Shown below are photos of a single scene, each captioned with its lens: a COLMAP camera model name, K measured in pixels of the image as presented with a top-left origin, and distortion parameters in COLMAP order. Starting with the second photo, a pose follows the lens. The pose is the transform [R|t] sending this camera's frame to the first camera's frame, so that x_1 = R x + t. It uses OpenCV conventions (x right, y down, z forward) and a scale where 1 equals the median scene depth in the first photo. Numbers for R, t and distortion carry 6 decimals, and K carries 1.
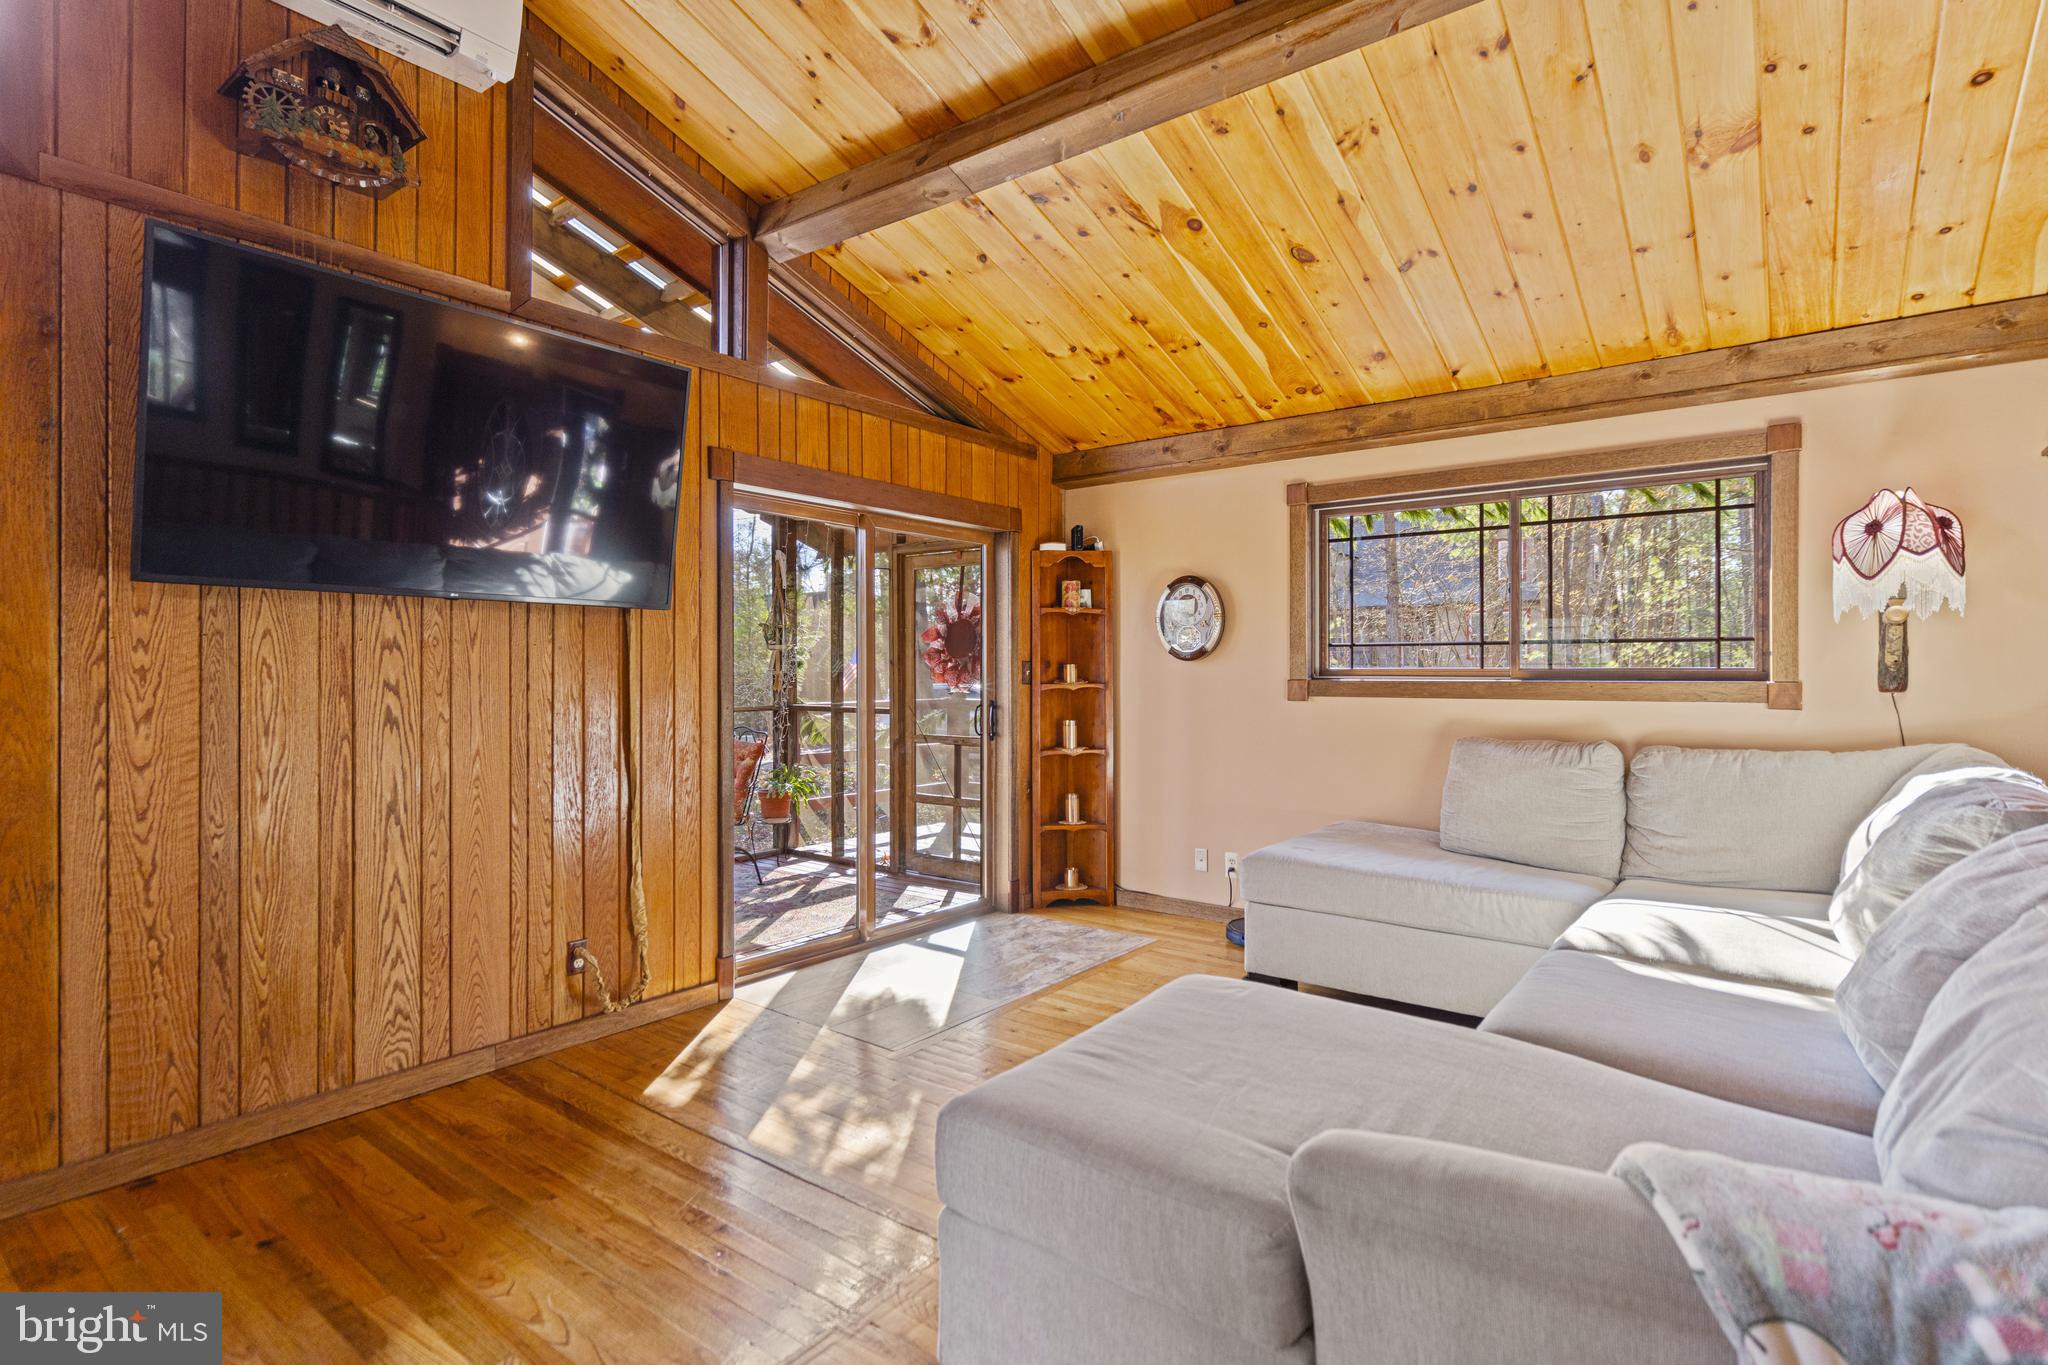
lens RADIAL K [[1018.0, 0, 1009.9], [0, 1018.0, 669.9], [0, 0, 1]] dist [0.003528, 0.000355]
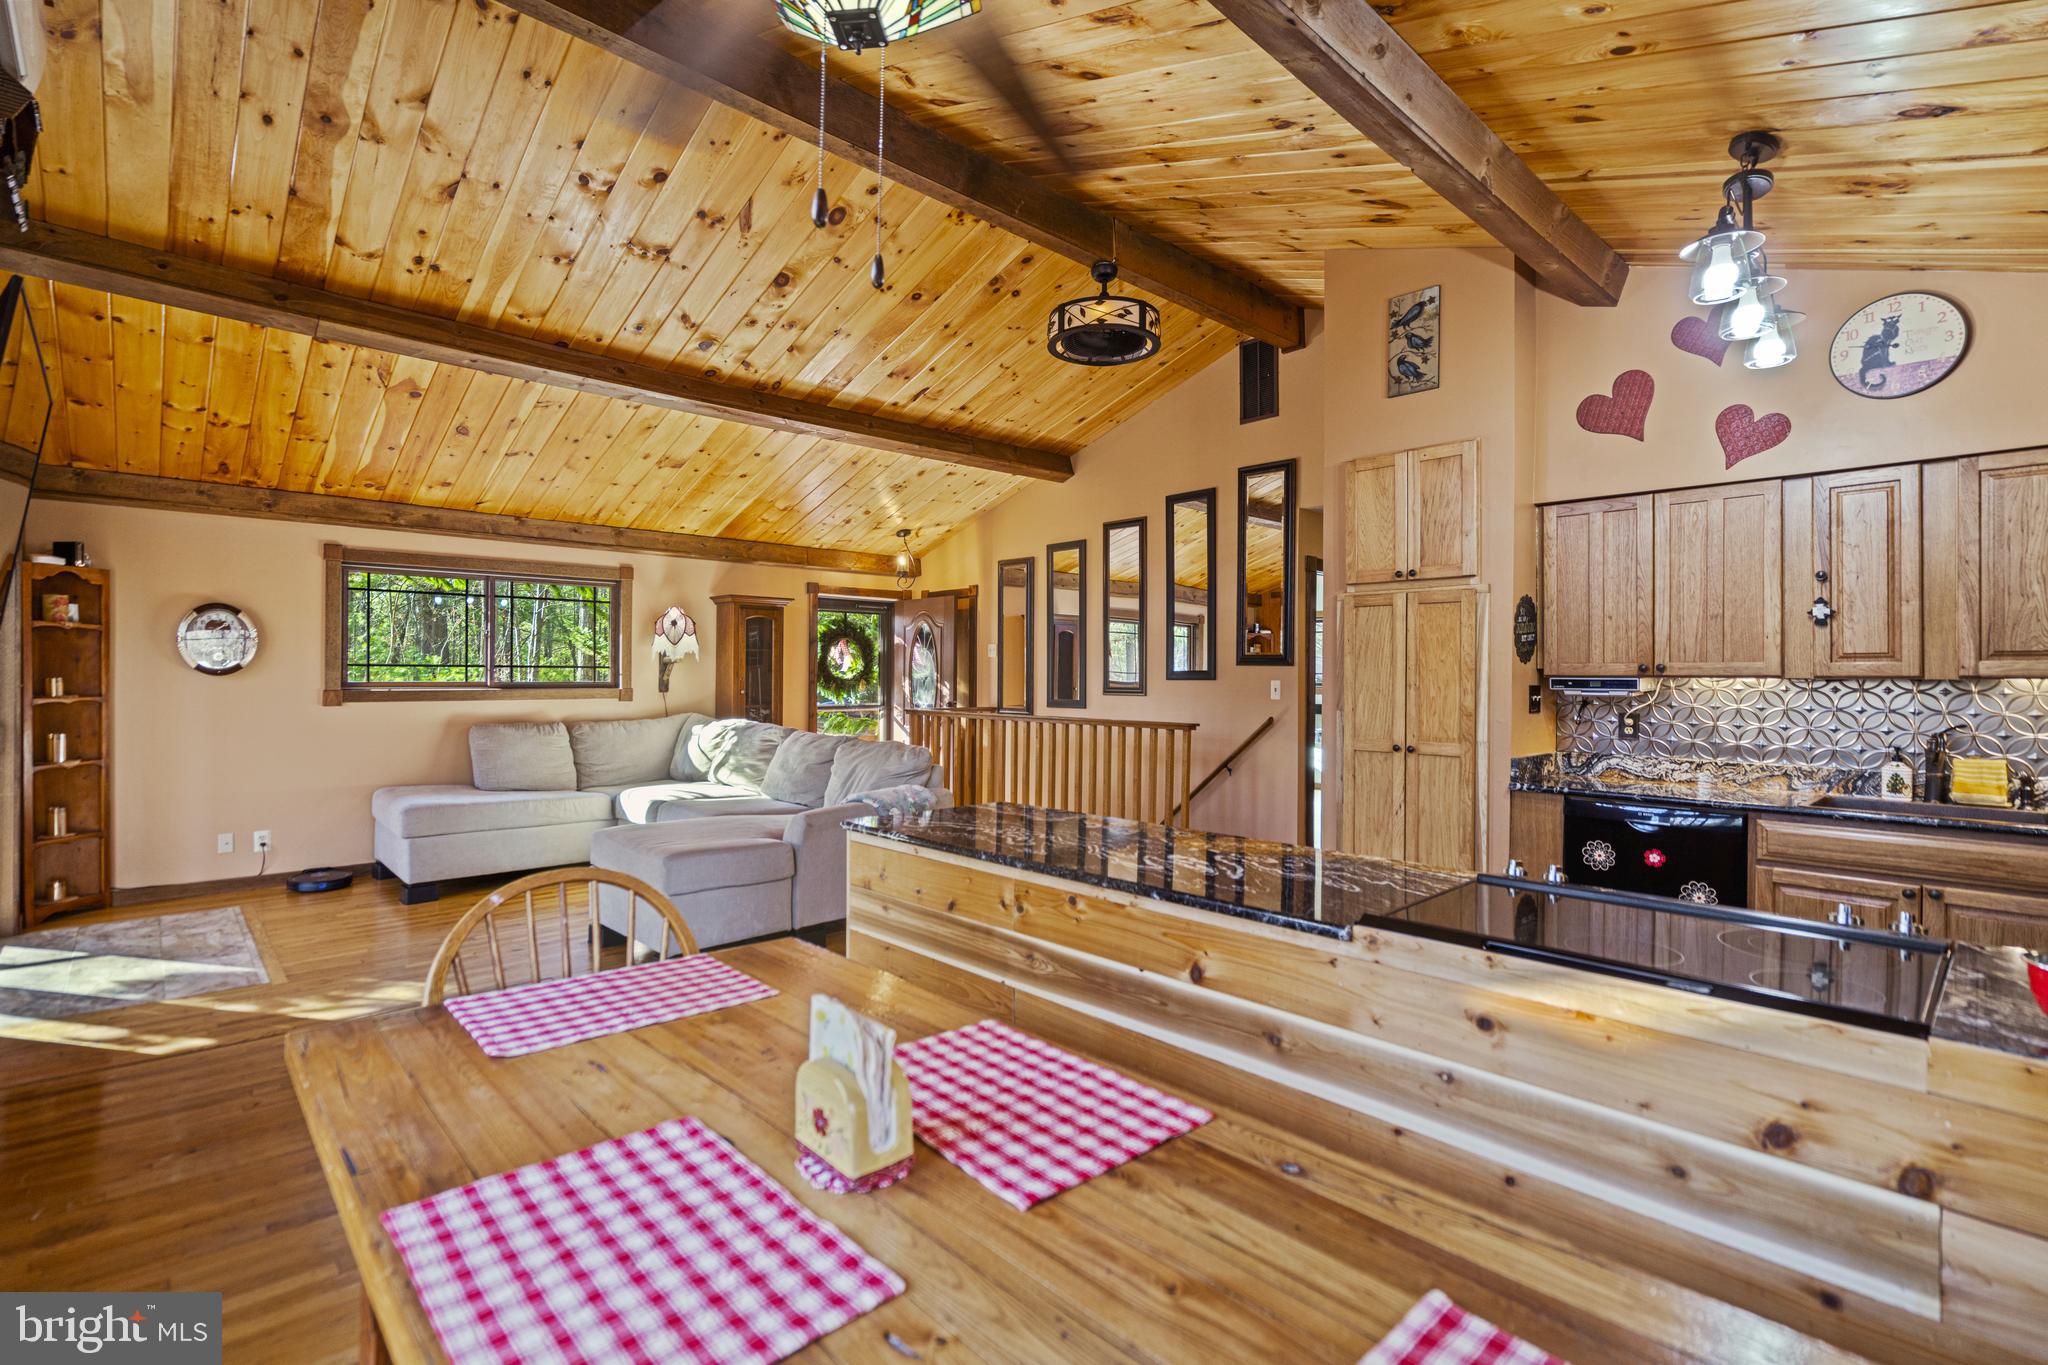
lens RADIAL K [[936.4, 0, 1032.3], [0, 936.4, 672.0], [0, 0, 1]] dist [-0.001893, 0.000303]
pose [[0.143909, 0.003471, 0.989585, -1.190444], [-0.006748, 0.999974, -0.002527, -0.025712], [-0.989568, -0.006314, 0.143929, -0.134402]]
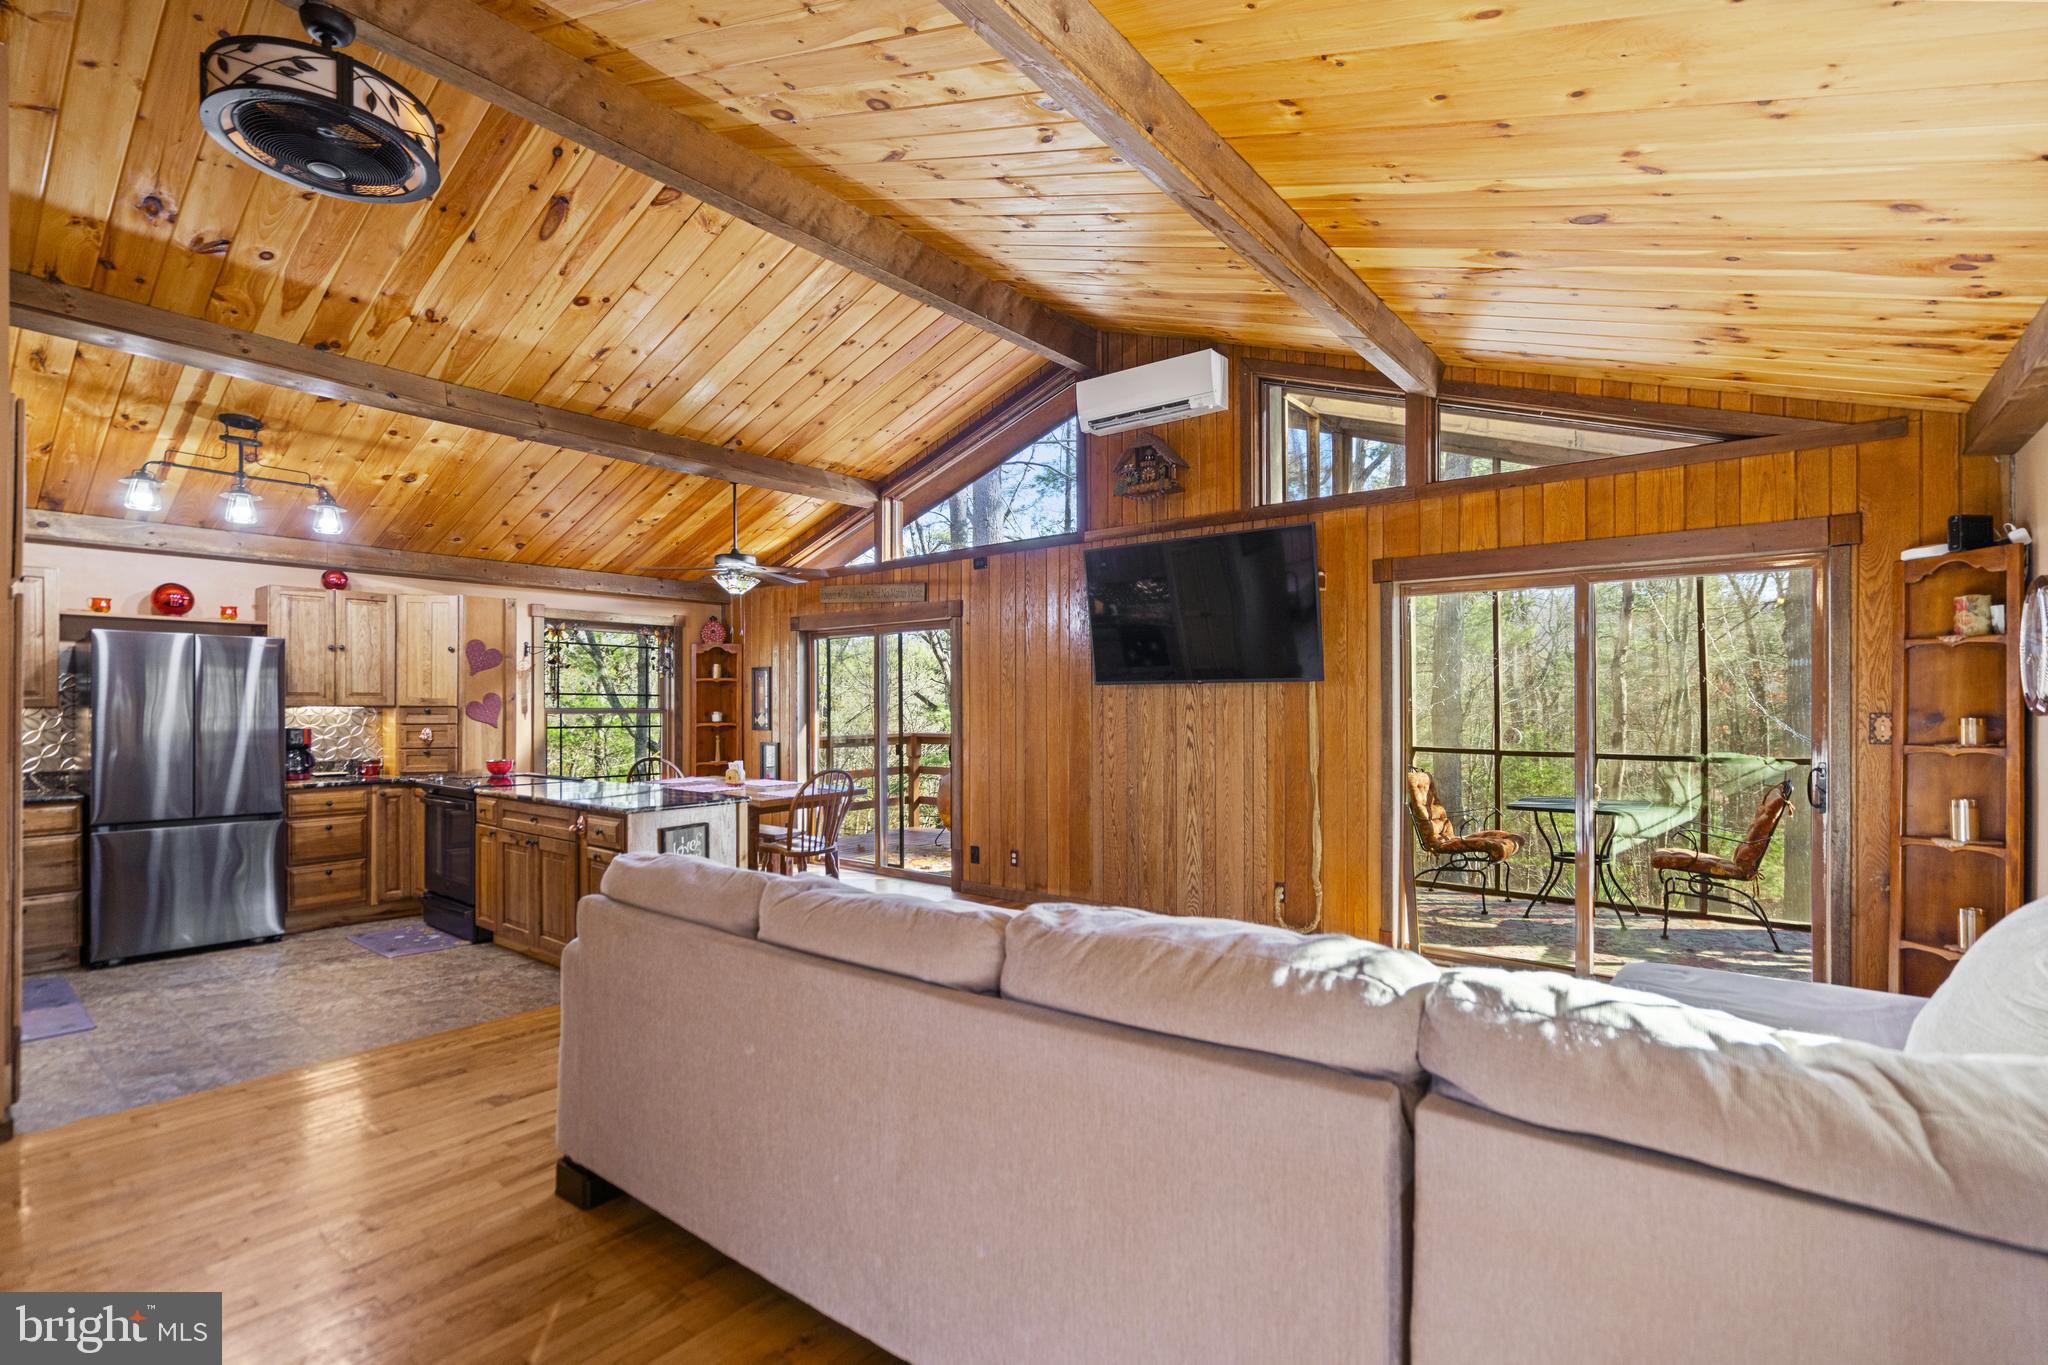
lens RADIAL K [[933.8, 0, 1025.2], [0, 933.8, 703.1], [0, 0, 1]] dist [-0.003704, 0.000500]
pose [[-0.008858, -0.000687, -0.999961, 1.153427], [0.004411, 0.999990, -0.000726, -0.029641], [0.999951, -0.004417, -0.008854, 0.624772]]
